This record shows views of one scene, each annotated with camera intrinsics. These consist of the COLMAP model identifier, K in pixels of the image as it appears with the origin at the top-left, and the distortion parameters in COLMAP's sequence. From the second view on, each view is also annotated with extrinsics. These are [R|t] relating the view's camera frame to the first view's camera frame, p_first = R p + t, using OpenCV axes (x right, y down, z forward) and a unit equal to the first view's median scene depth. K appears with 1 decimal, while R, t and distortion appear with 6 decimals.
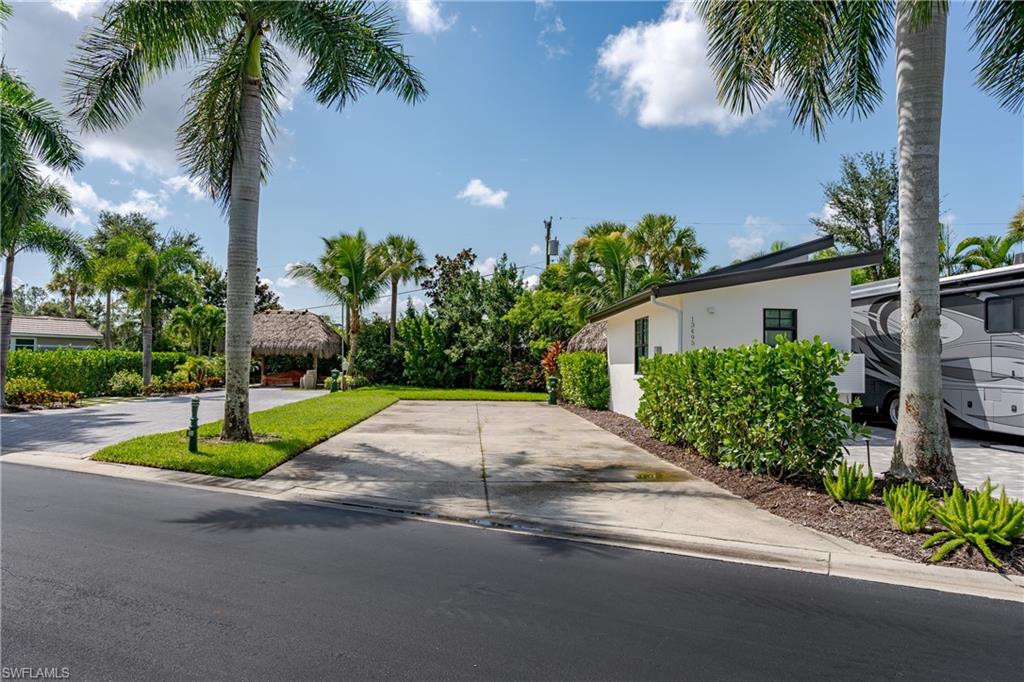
lens RADIAL K [[675.9, 0, 508.7], [0, 675.9, 343.9], [0, 0, 1]] dist [-0.001343, -0.000055]
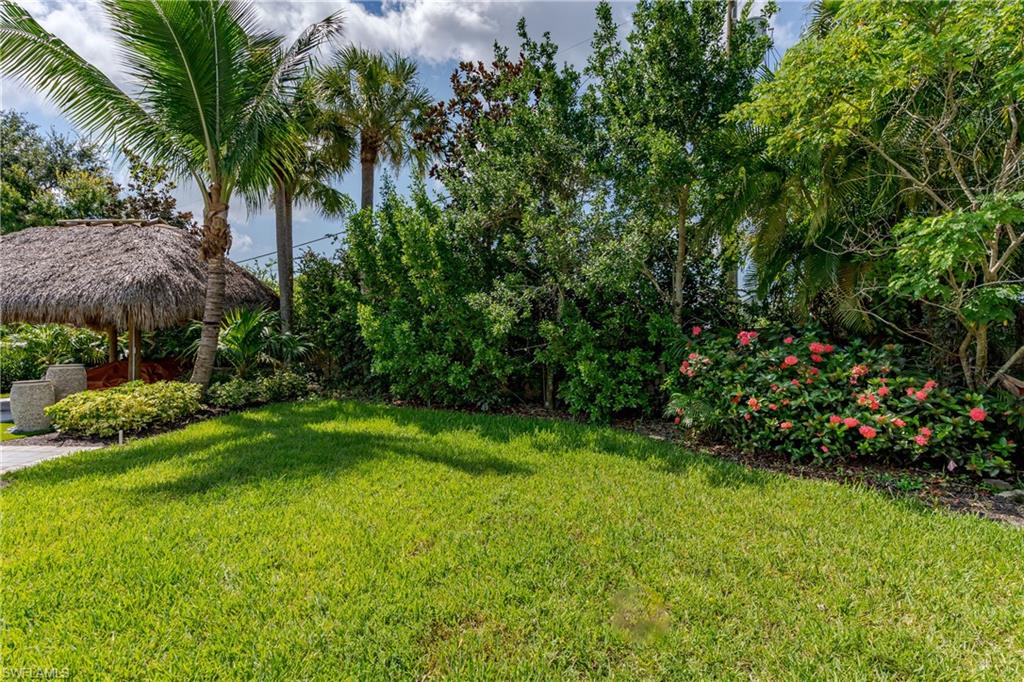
lens RADIAL K [[489.3, 0, 512.4], [0, 489.3, 341.7], [0, 0, 1]] dist [0.002004, 0.000436]
pose [[0.997754, -0.011538, -0.065987, -0.059864], [0.013775, 0.999342, 0.033543, 0.021892], [0.065557, -0.034377, 0.997256, 0.764081]]
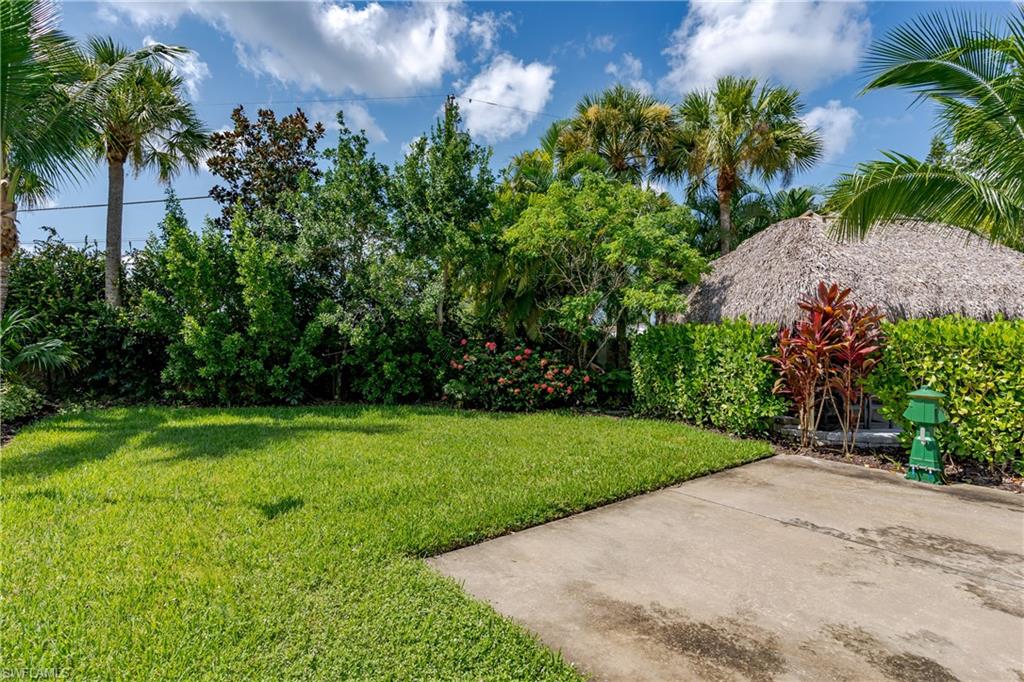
lens RADIAL K [[499.1, 0, 500.7], [0, 499.1, 340.2], [0, 0, 1]] dist [0.002315, 0.000839]
pose [[0.821173, -0.007155, 0.570635, -0.167750], [-0.008062, 0.999676, 0.024136, 0.015748], [-0.570623, -0.024420, 0.820849, 0.675639]]
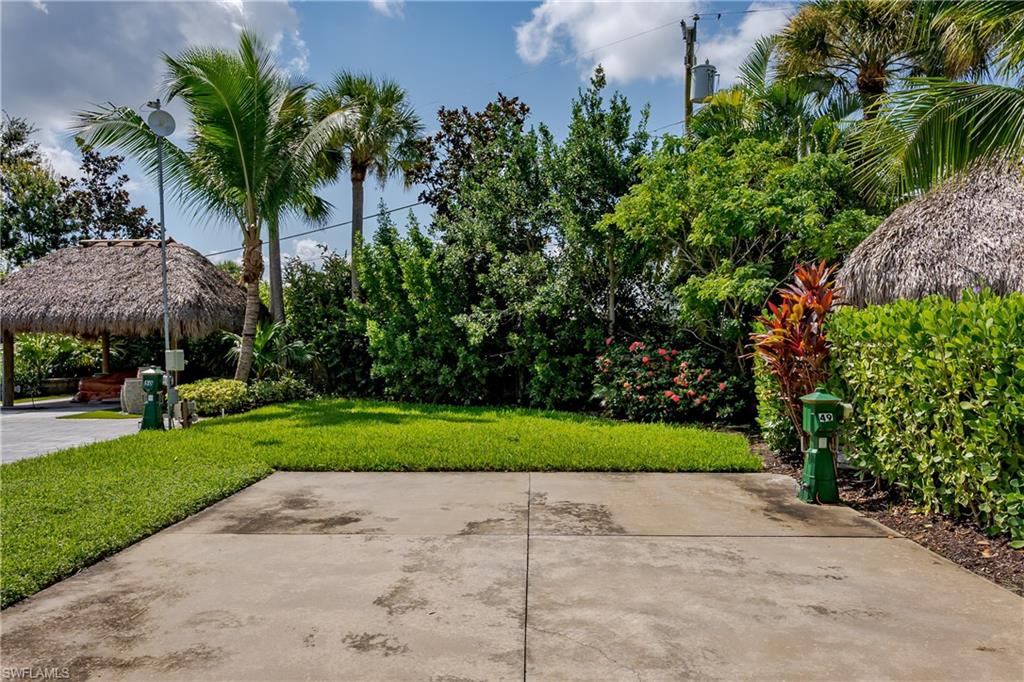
lens RADIAL K [[788.0, 0, 517.2], [0, 788.0, 375.6], [0, 0, 1]] dist [0.000958, 0.001518]
pose [[0.997391, -0.010469, -0.071429, -0.021752], [0.015016, 0.997874, 0.063416, 0.015228], [0.070613, -0.064323, 0.995428, 0.506229]]
